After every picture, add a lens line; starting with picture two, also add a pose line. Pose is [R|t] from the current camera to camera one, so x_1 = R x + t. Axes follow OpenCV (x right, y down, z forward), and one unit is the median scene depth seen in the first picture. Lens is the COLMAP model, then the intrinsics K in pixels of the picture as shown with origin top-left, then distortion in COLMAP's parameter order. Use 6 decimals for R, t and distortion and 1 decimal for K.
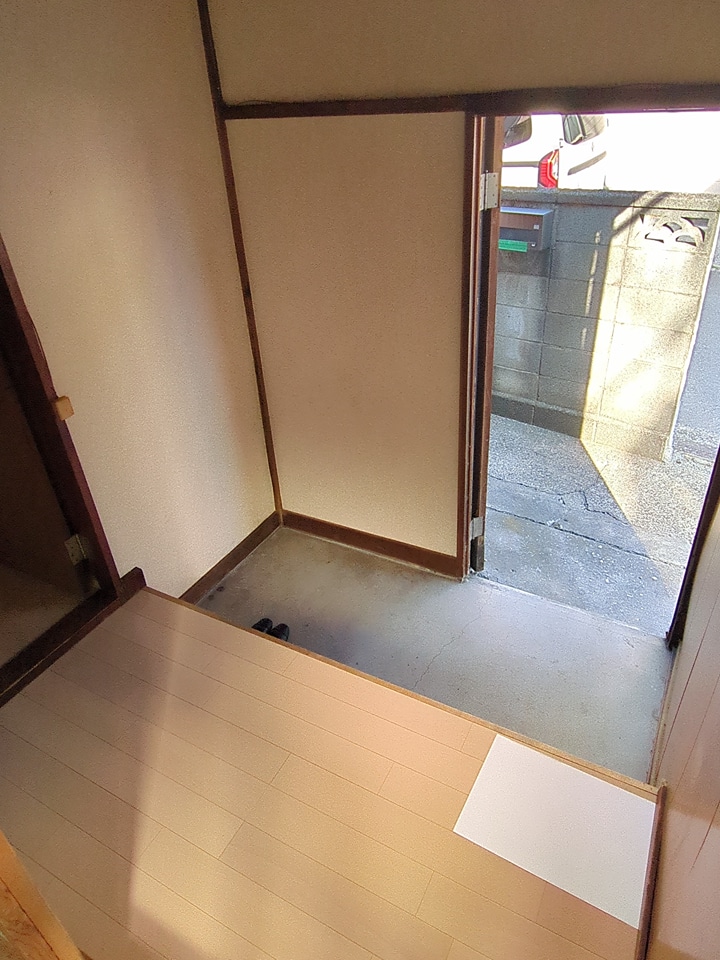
lens RADIAL K [[648.9, 0, 359.4], [0, 648.9, 484.6], [0, 0, 1]] dist [0.000975, -0.002127]
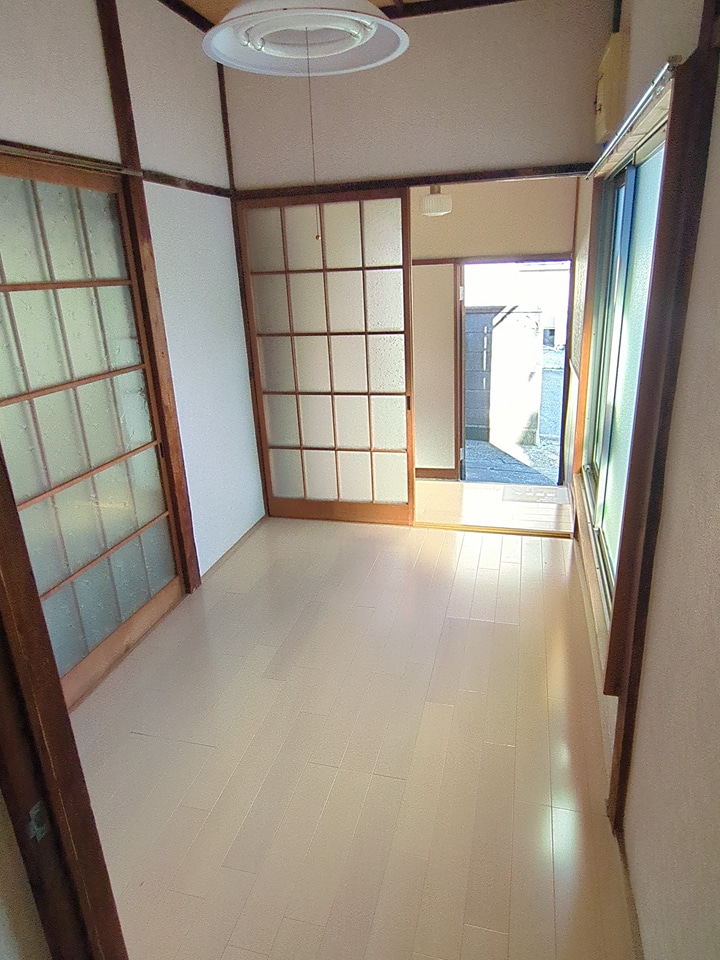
lens RADIAL K [[645.7, 0, 359.5], [0, 645.7, 483.1], [0, 0, 1]] dist [-0.005191, 0.004710]
pose [[0.973234, -0.070214, 0.218826, -0.425228], [0.117818, 0.969975, -0.212763, 0.403084], [-0.197316, 0.232850, 0.952285, -0.608215]]
